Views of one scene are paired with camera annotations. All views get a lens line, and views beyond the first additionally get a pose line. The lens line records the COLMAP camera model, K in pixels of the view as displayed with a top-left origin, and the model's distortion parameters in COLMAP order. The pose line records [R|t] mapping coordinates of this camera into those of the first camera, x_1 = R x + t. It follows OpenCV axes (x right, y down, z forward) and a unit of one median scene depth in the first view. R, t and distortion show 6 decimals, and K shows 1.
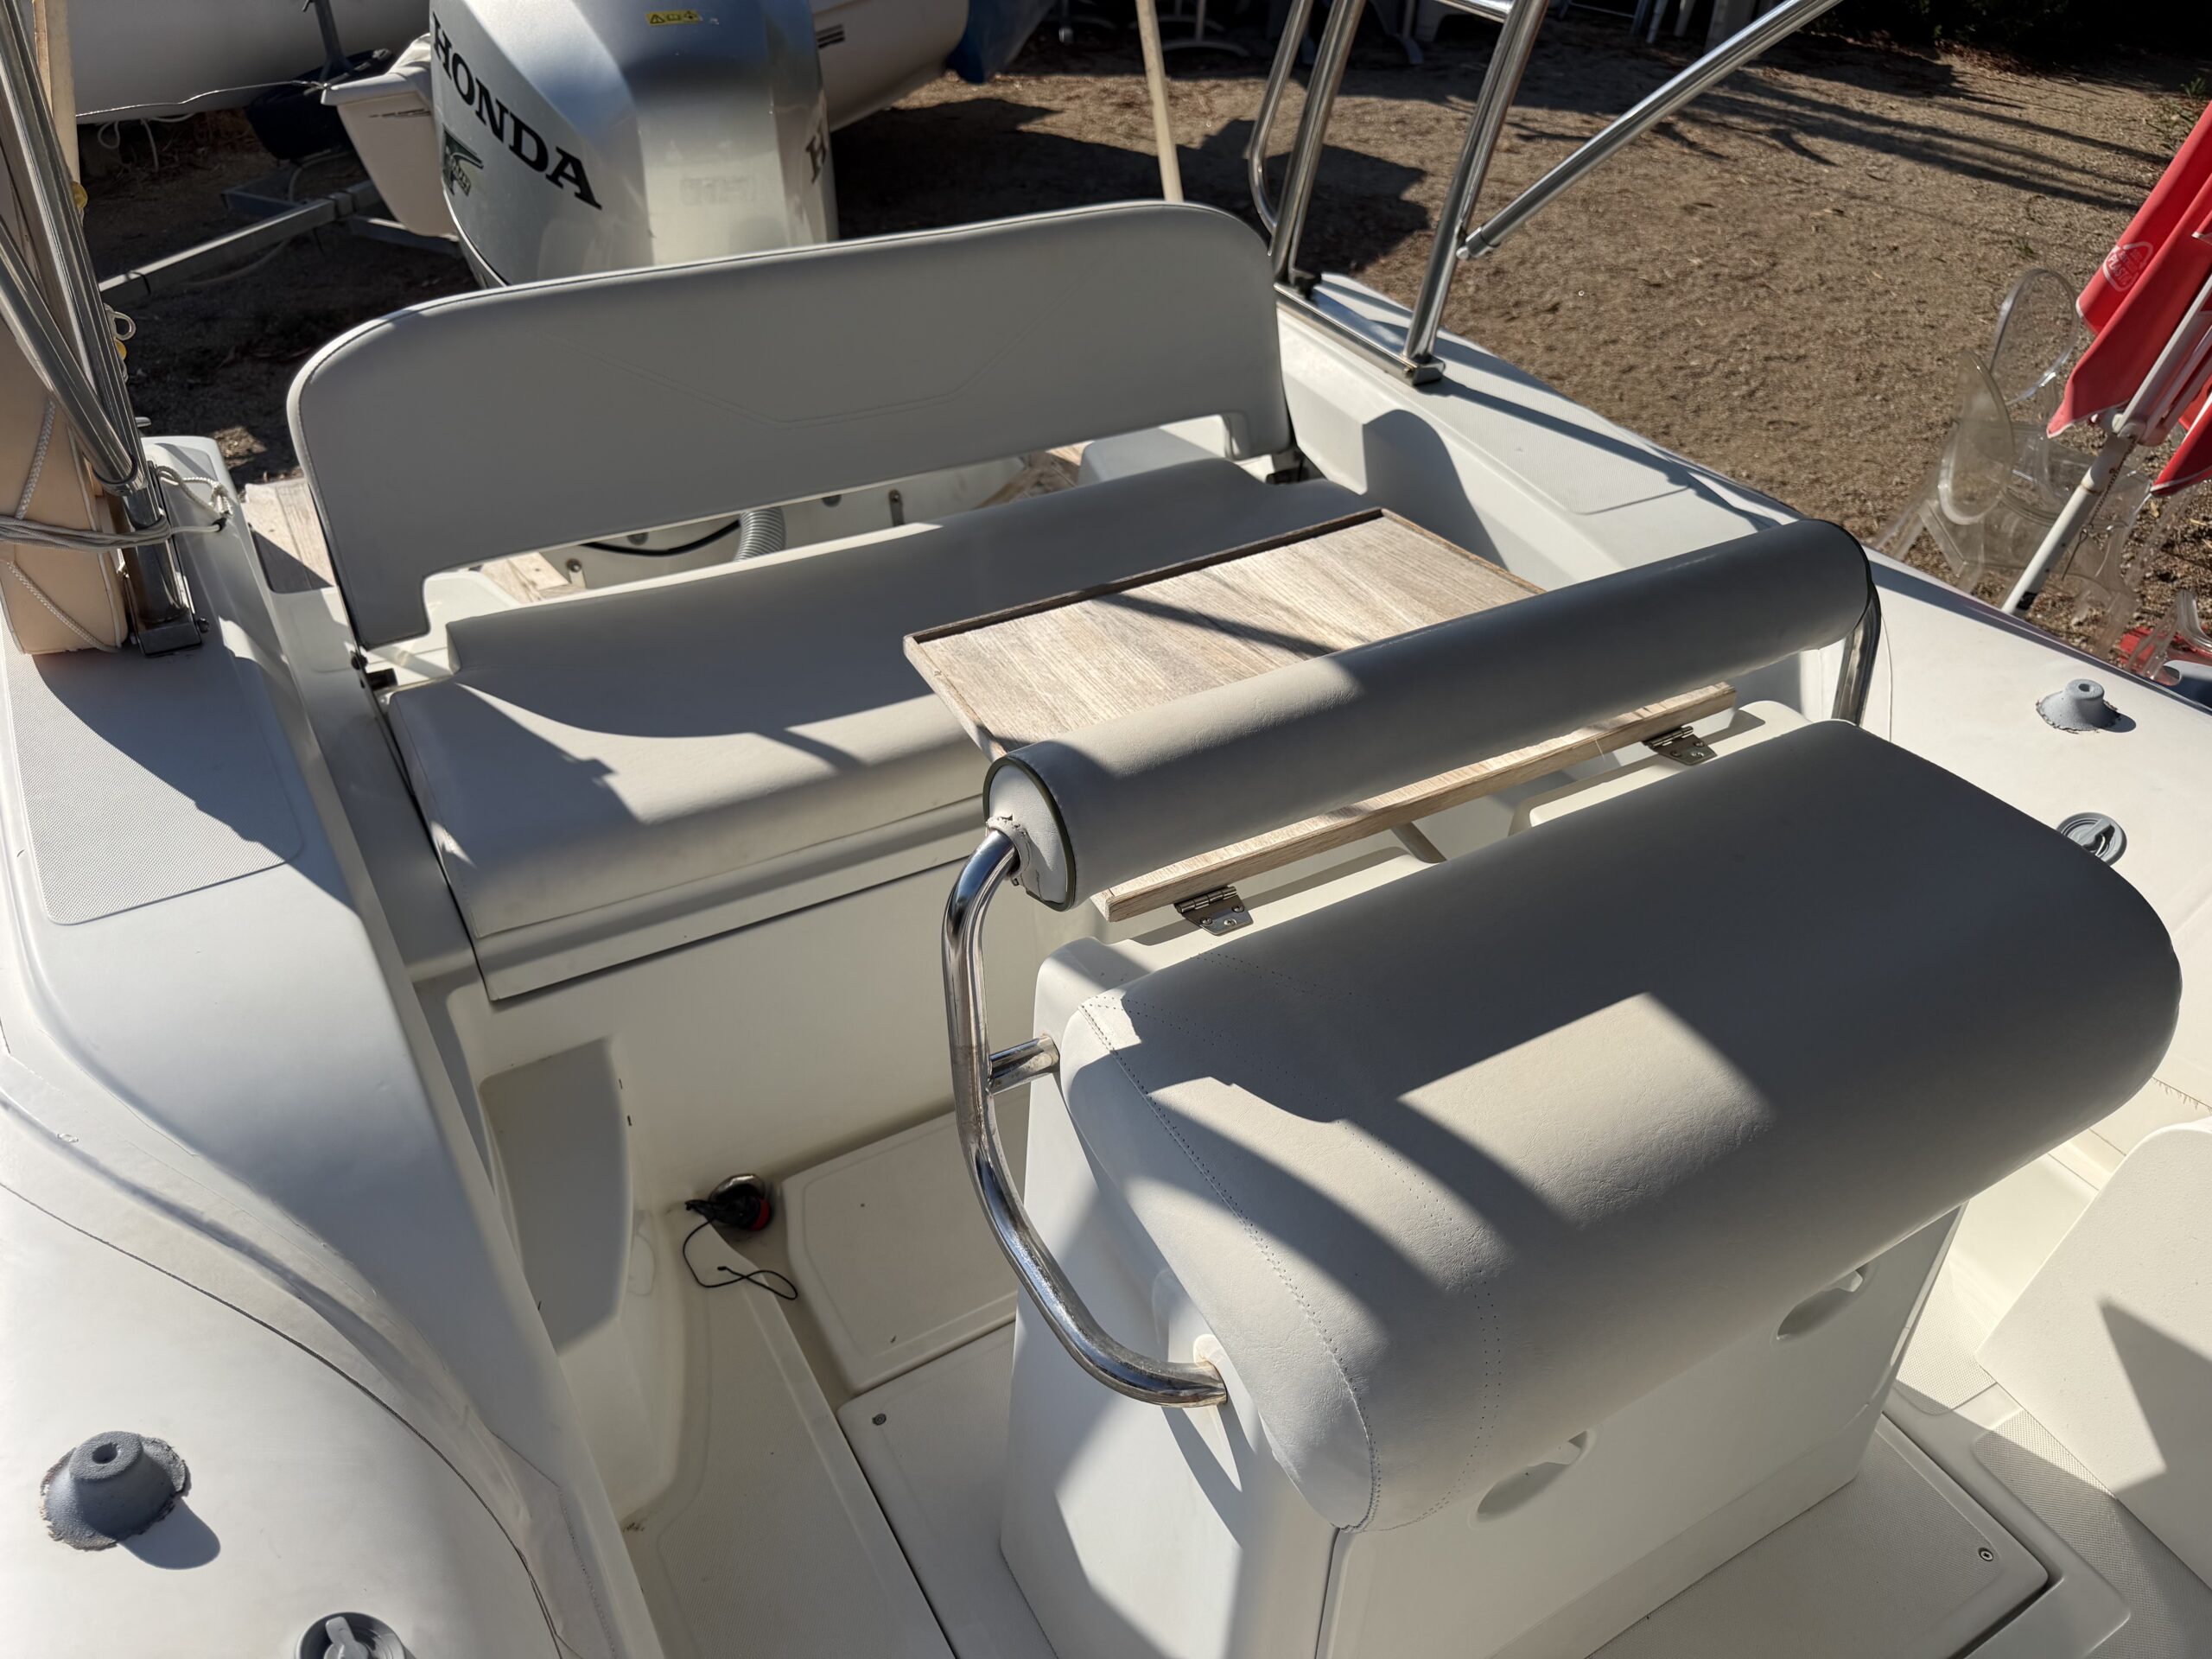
lens RADIAL K [[1597.2, 0, 1100.2], [0, 1597.2, 847.6], [0, 0, 1]] dist [0.014550, -0.022133]
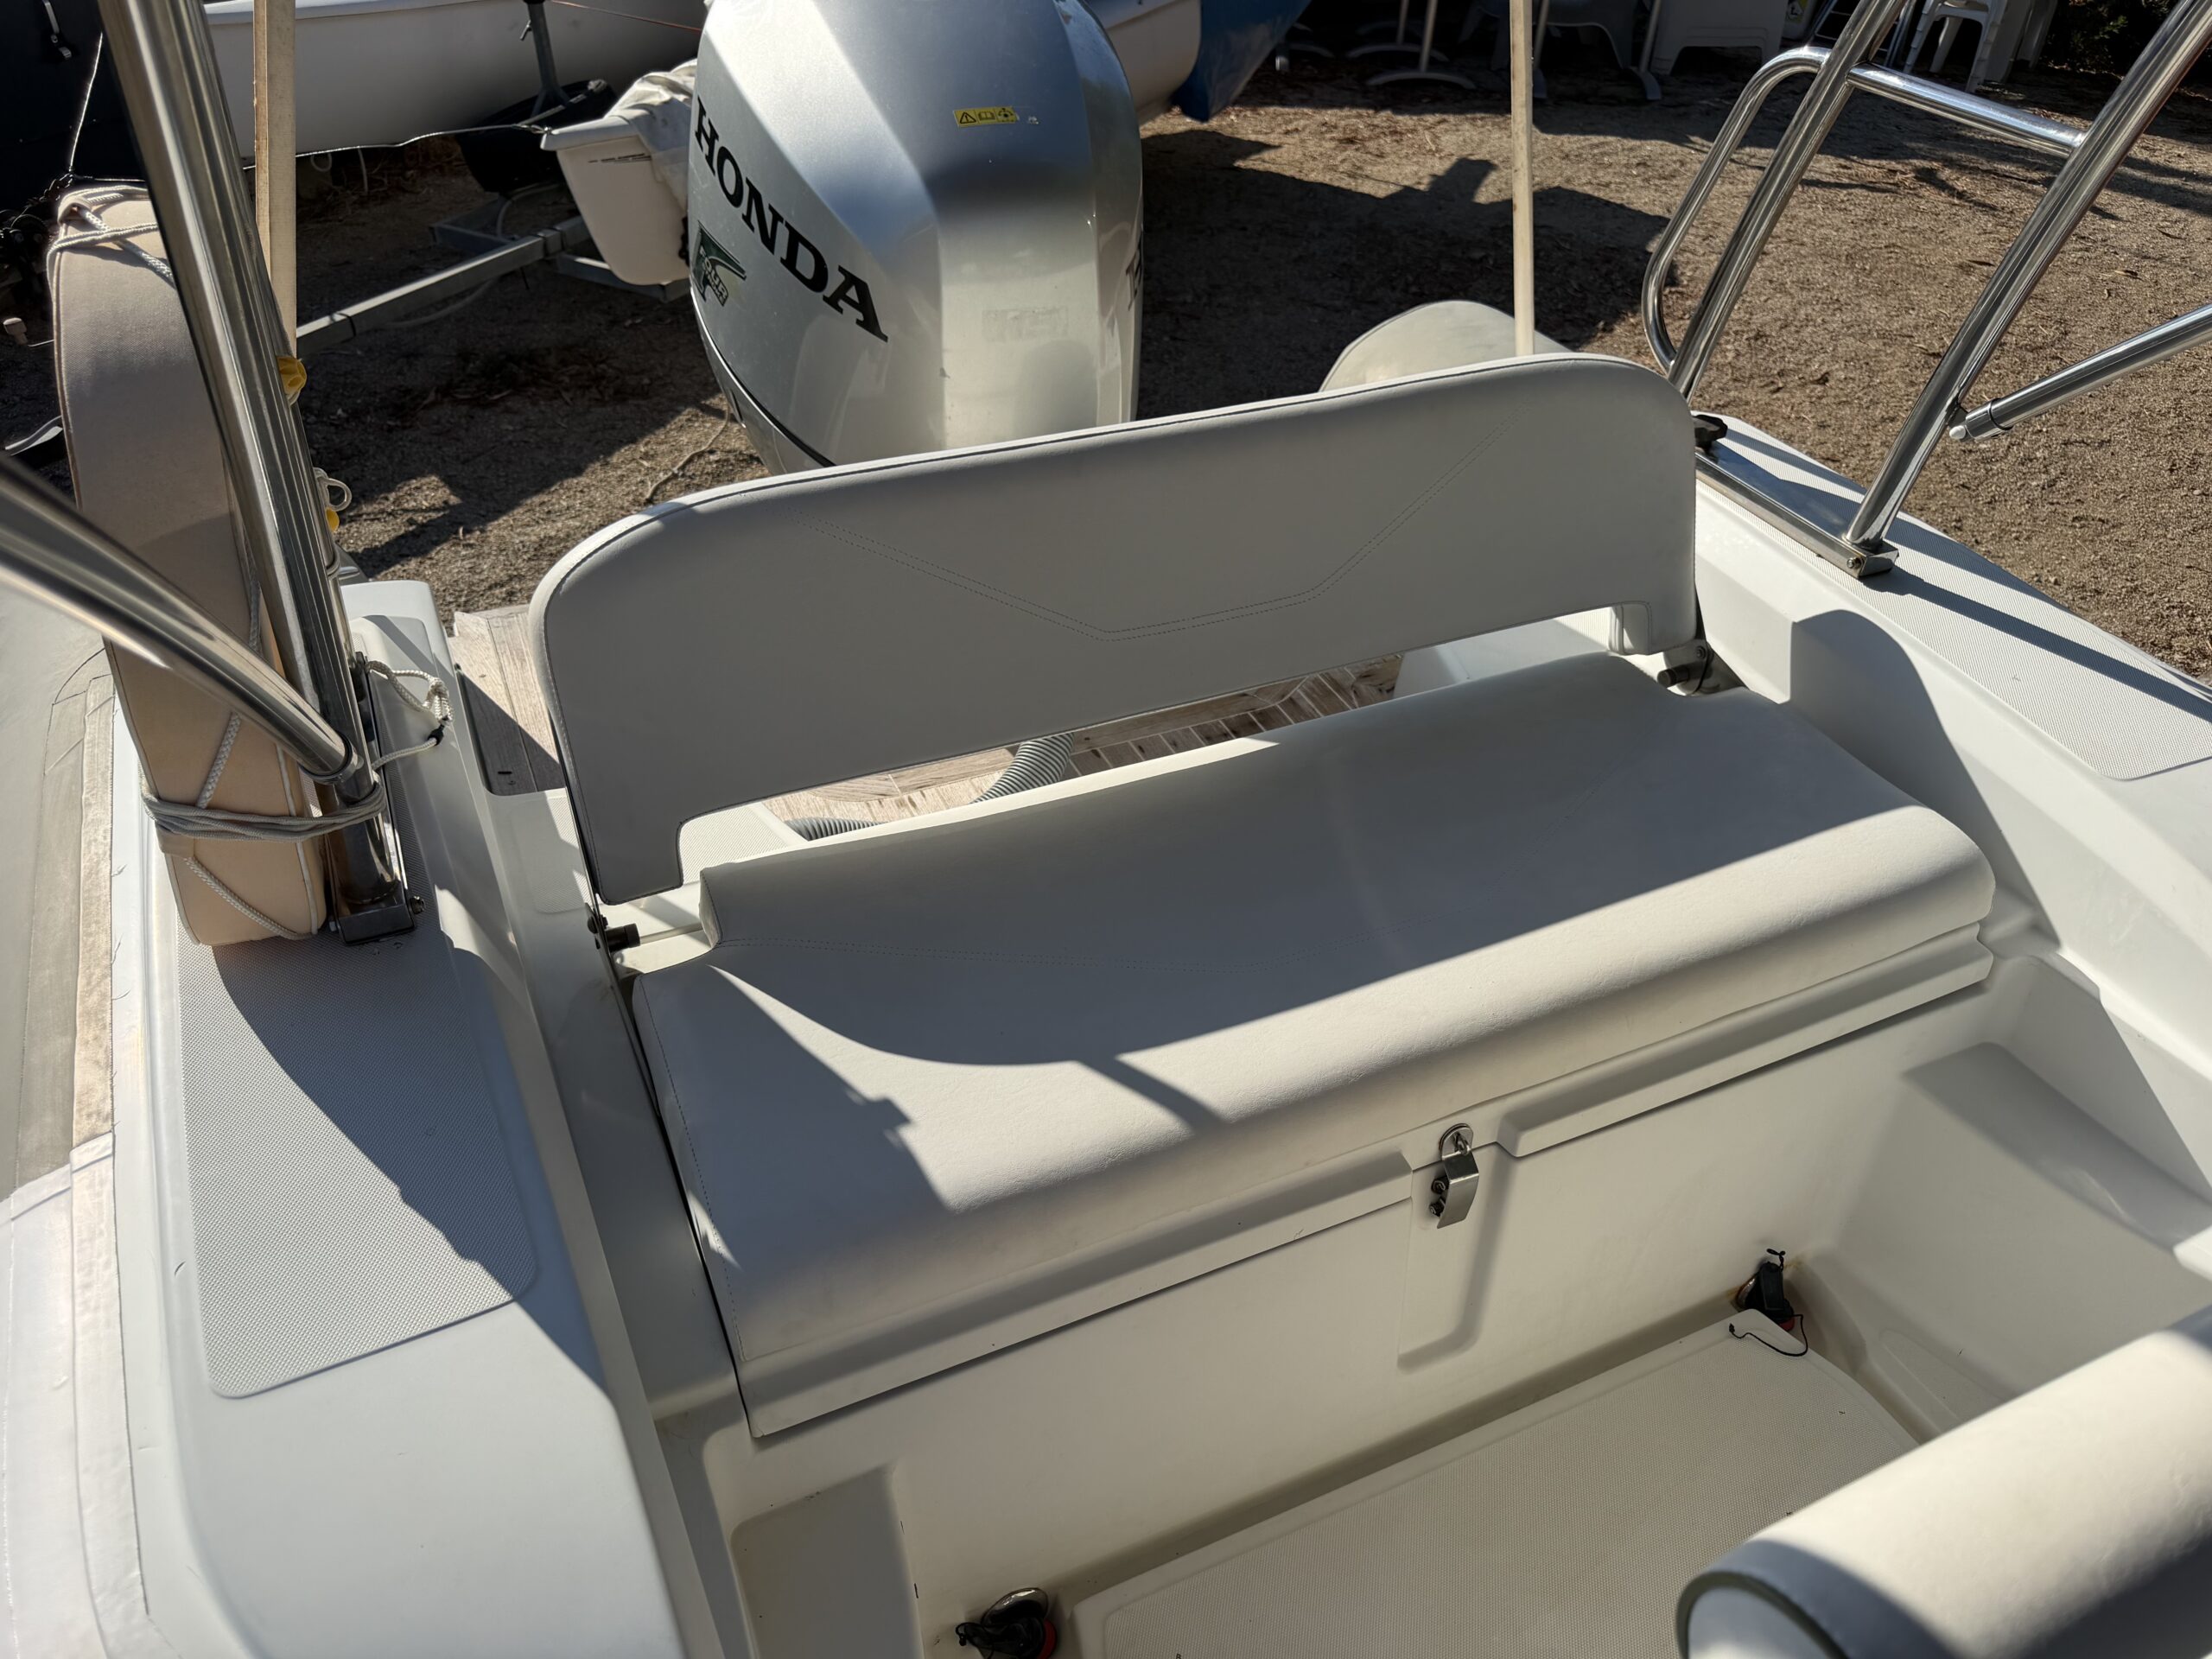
lens RADIAL K [[1597.2, 0, 1107.8], [0, 1597.2, 853.5], [0, 0, 1]] dist [0.014550, -0.022133]
pose [[0.995548, 0.052372, -0.078373, -0.110391], [-0.052525, 0.998620, 0.000115, -0.129195], [0.078271, 0.004002, 0.996924, 0.163470]]
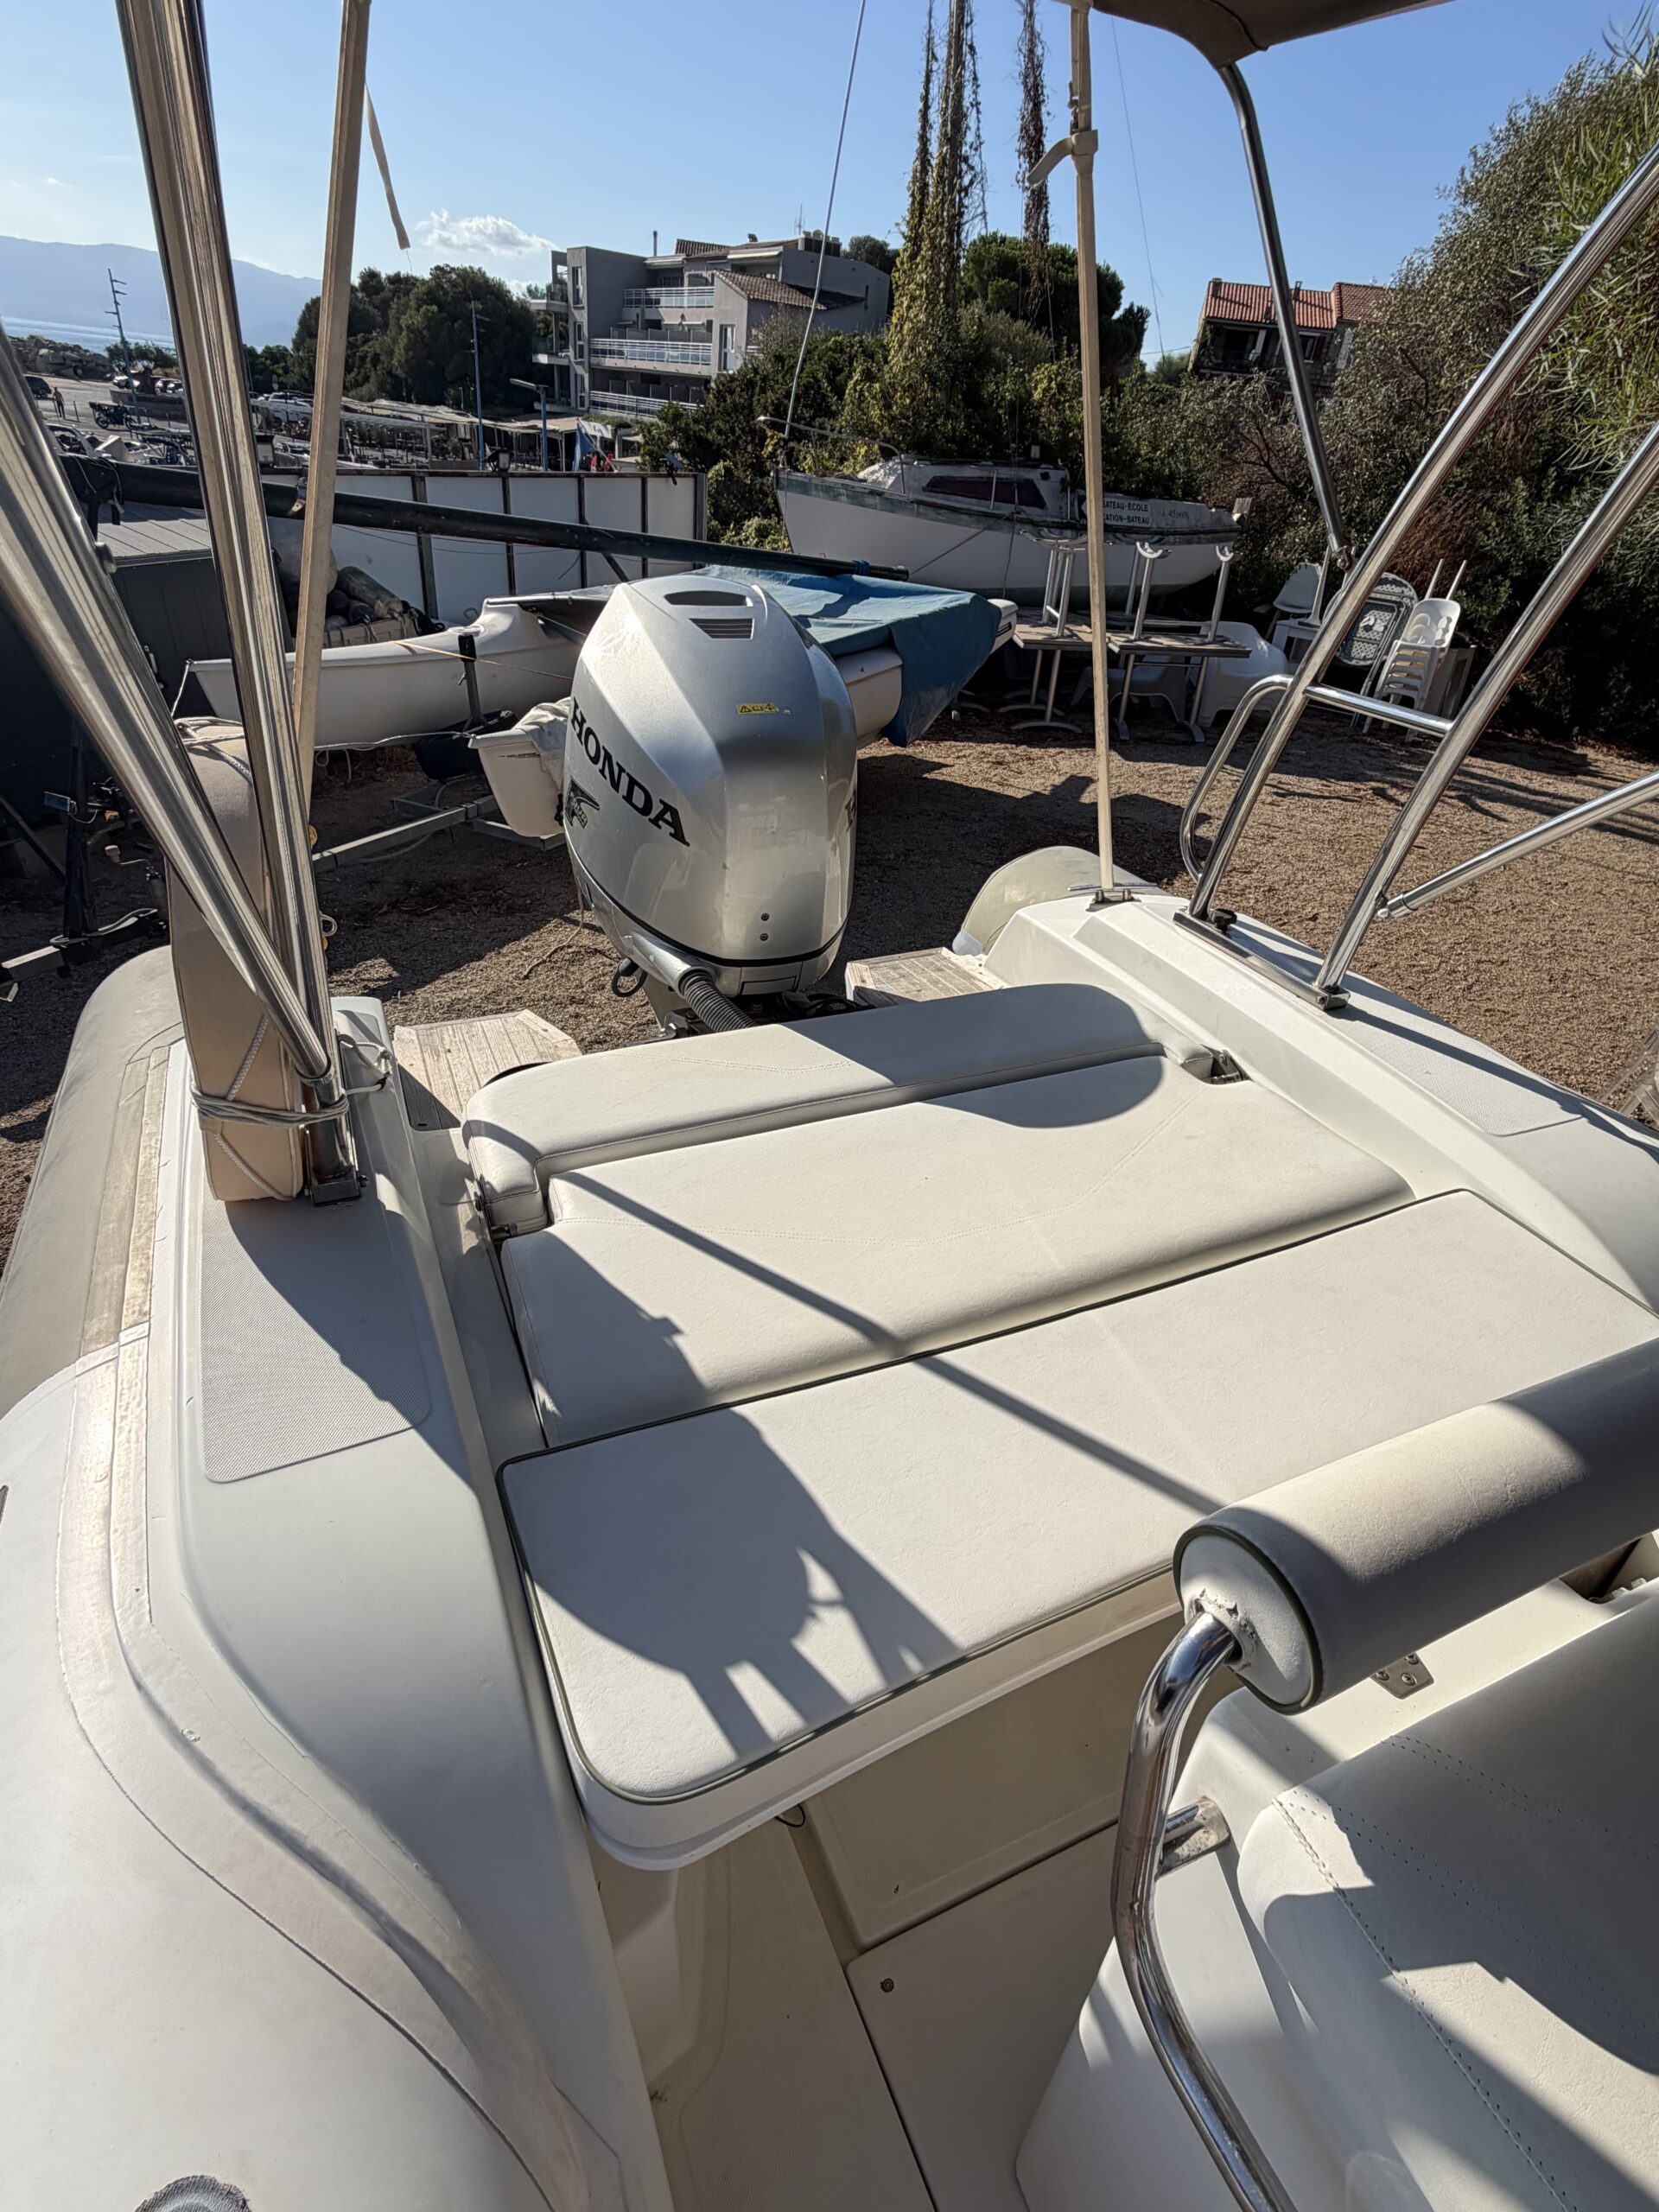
lens RADIAL K [[1110.1, 0, 833.7], [0, 1110.1, 1113.3], [0, 0, 1]] dist [0.006439, -0.005179]
pose [[0.994383, 0.063277, -0.084839, -0.099601], [-0.073081, 0.990328, -0.117939, -0.082634], [0.076556, 0.123477, 0.989390, 0.137656]]
